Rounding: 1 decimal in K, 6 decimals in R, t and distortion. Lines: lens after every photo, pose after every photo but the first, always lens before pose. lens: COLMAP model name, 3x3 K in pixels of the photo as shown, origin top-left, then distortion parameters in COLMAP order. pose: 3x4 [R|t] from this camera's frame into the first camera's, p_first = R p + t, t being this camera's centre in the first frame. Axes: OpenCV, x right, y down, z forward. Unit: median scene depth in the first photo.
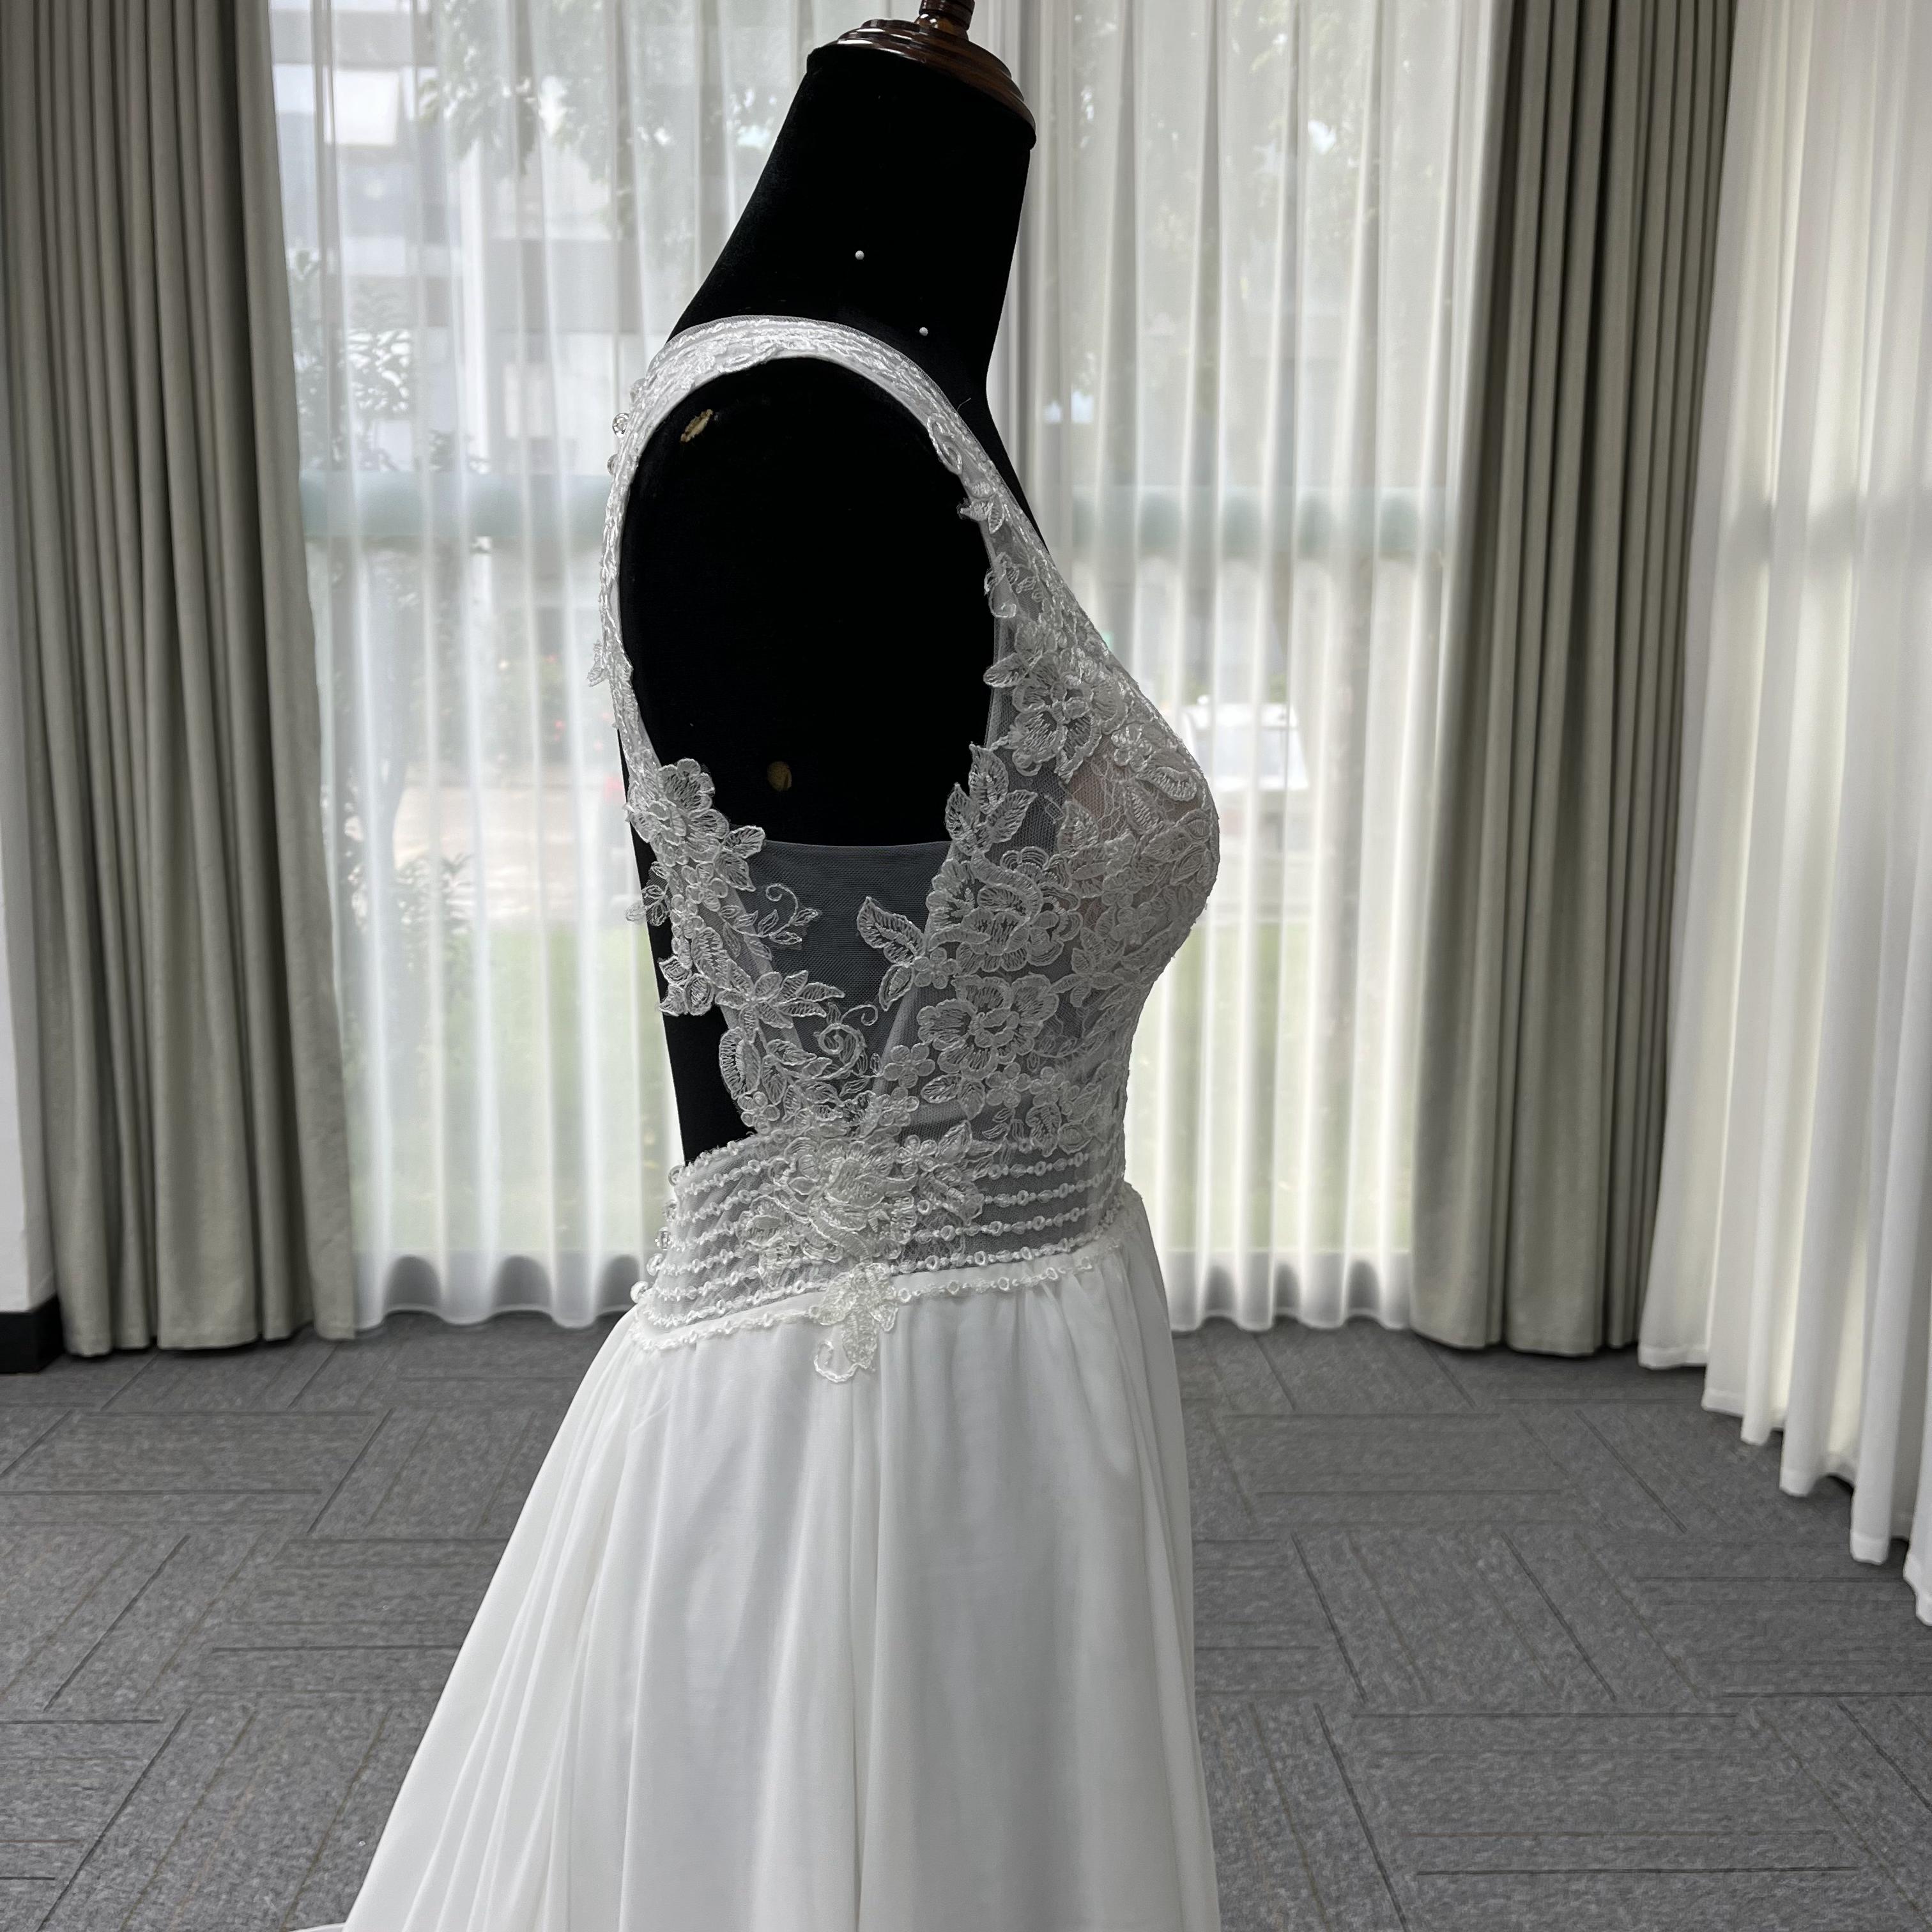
lens RADIAL K [[1980.3, 0, 983.2], [0, 1980.3, 944.7], [0, 0, 1]] dist [0.174321, -0.628101]
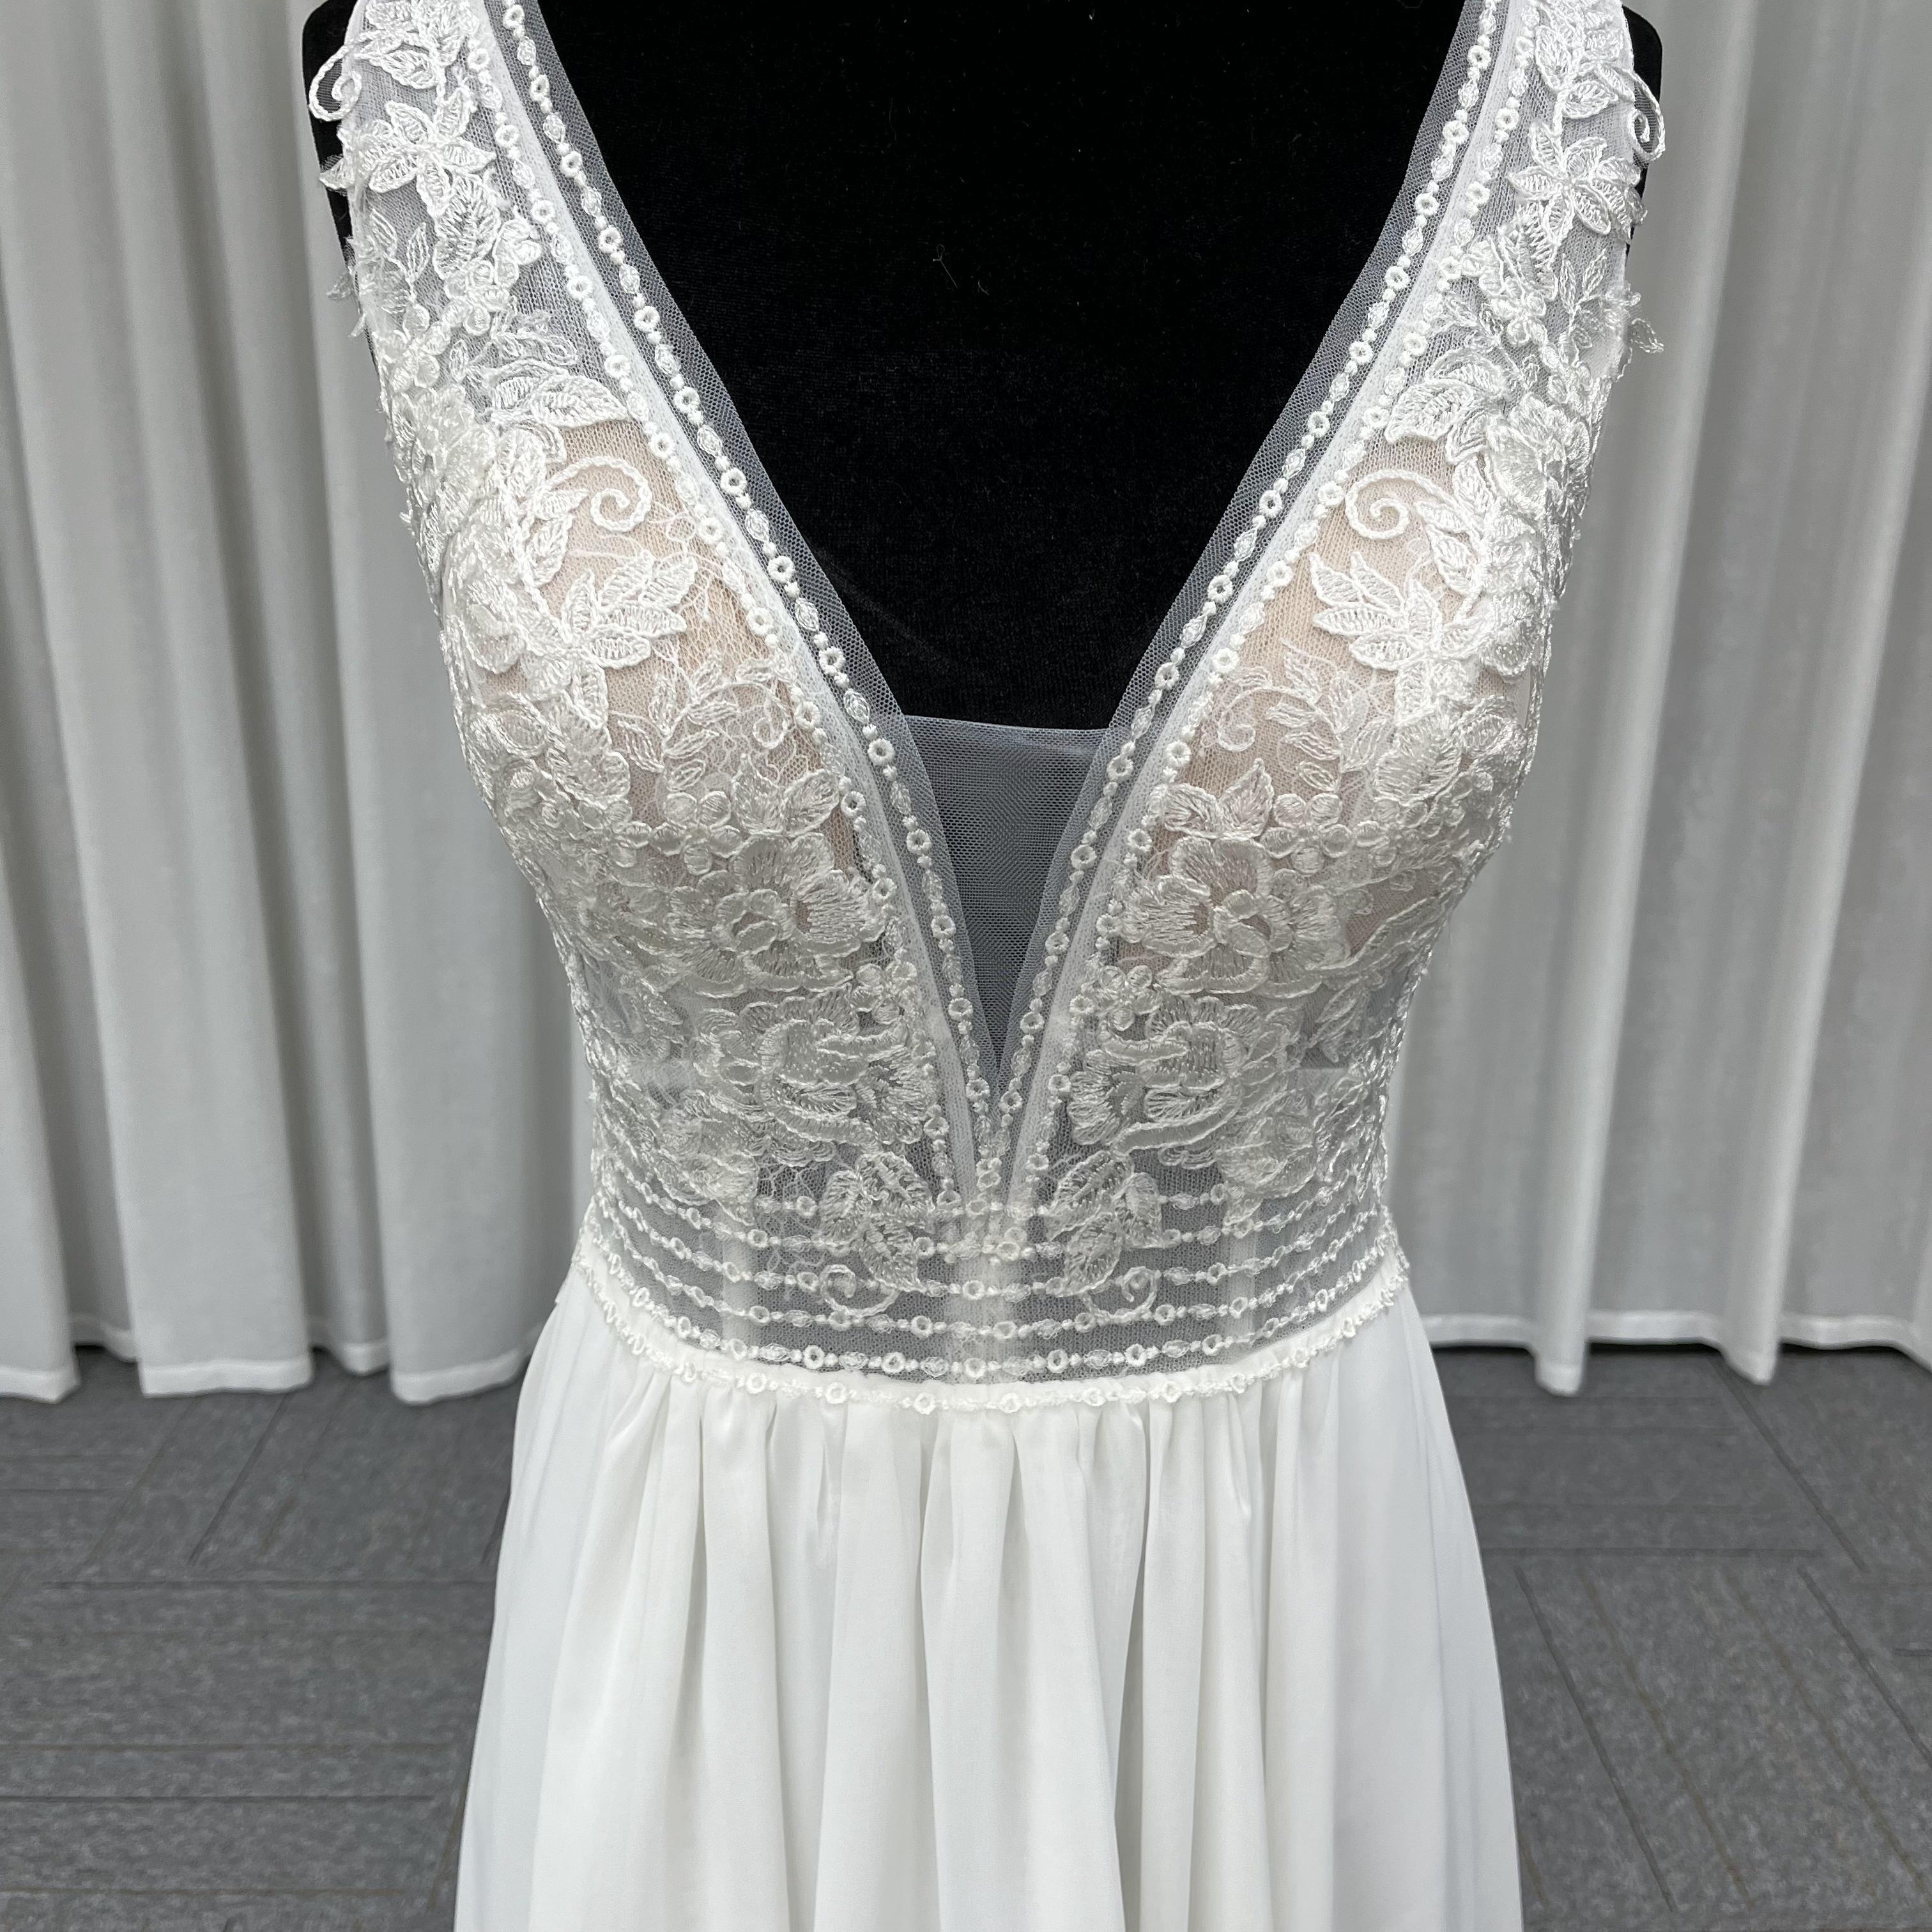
lens RADIAL K [[1984.7, 0, 972.4], [0, 1984.7, 978.3], [0, 0, 1]] dist [0.023669, -0.019306]
pose [[0.031826, 0.318904, -0.947253, 0.664903], [-0.155061, 0.937834, 0.310523, -0.185629], [0.987392, 0.136999, 0.079297, 1.083702]]
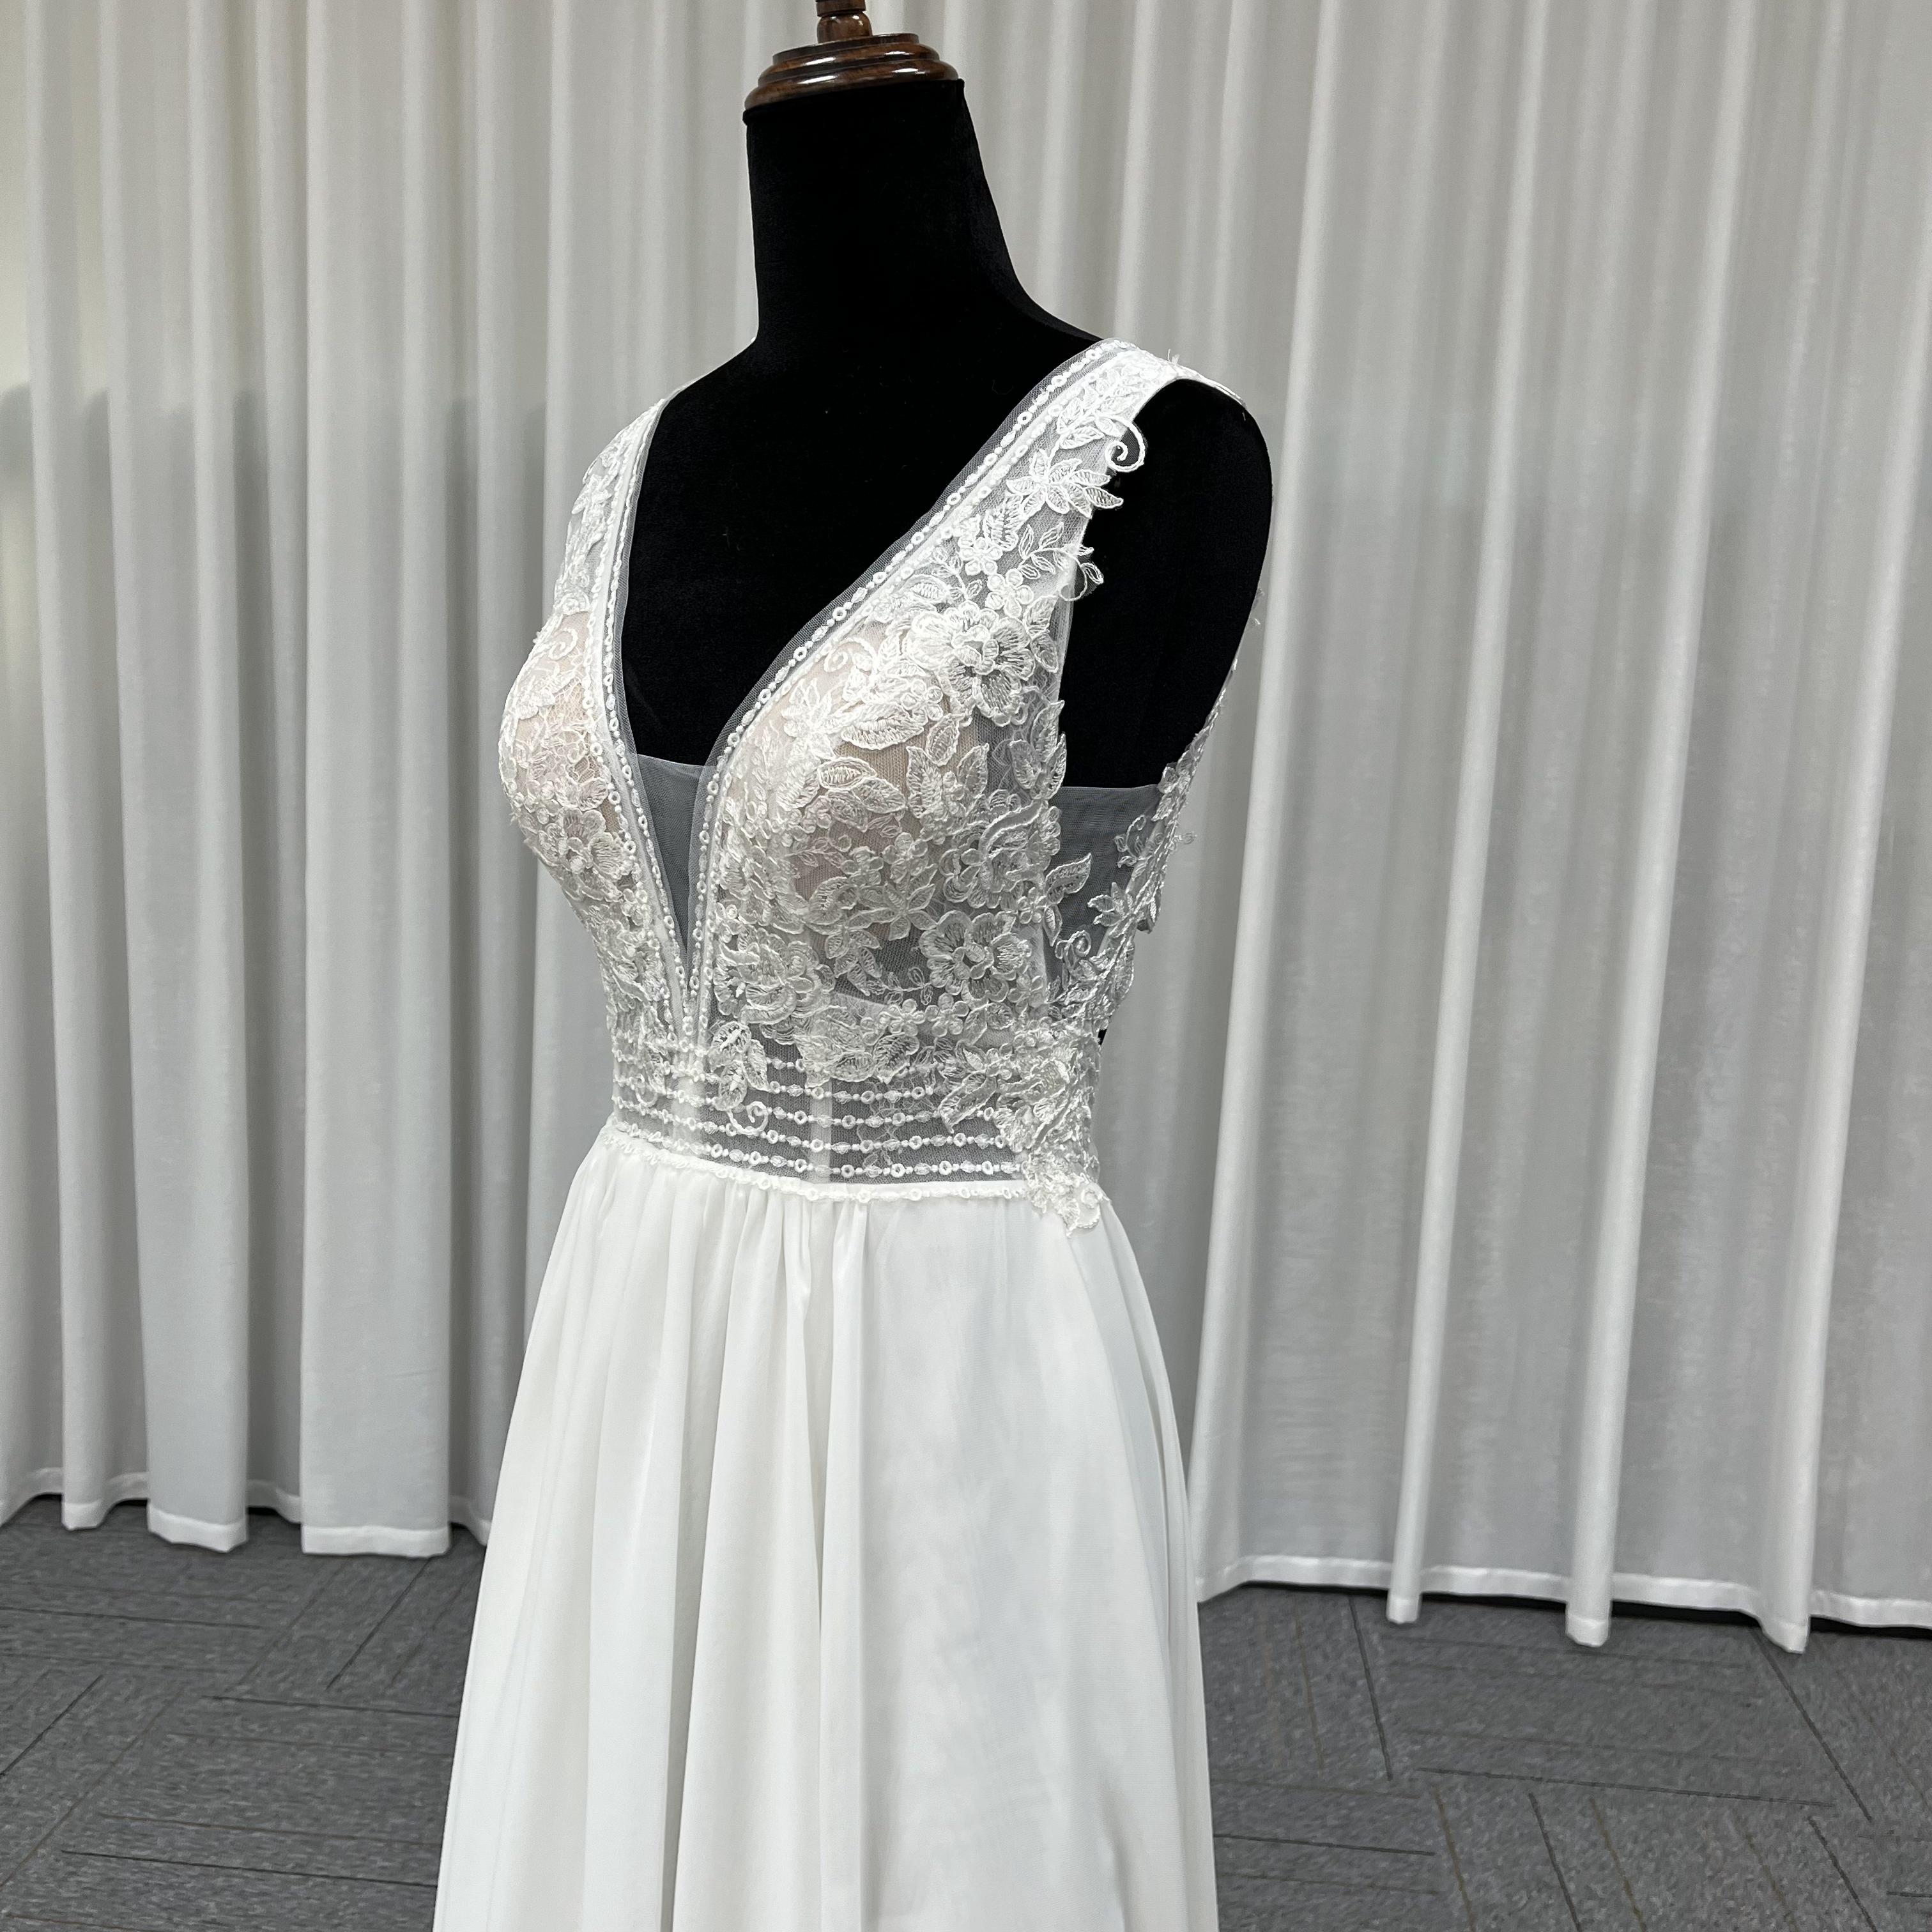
lens RADIAL K [[1898.2, 0, 999.1], [0, 1898.2, 963.3], [0, 0, 1]] dist [0.140743, -0.007442]
pose [[-0.619233, 0.083211, -0.780786, 0.815252], [-0.154507, 0.962016, 0.225063, -0.234862], [0.769856, 0.260003, -0.582855, 1.905243]]
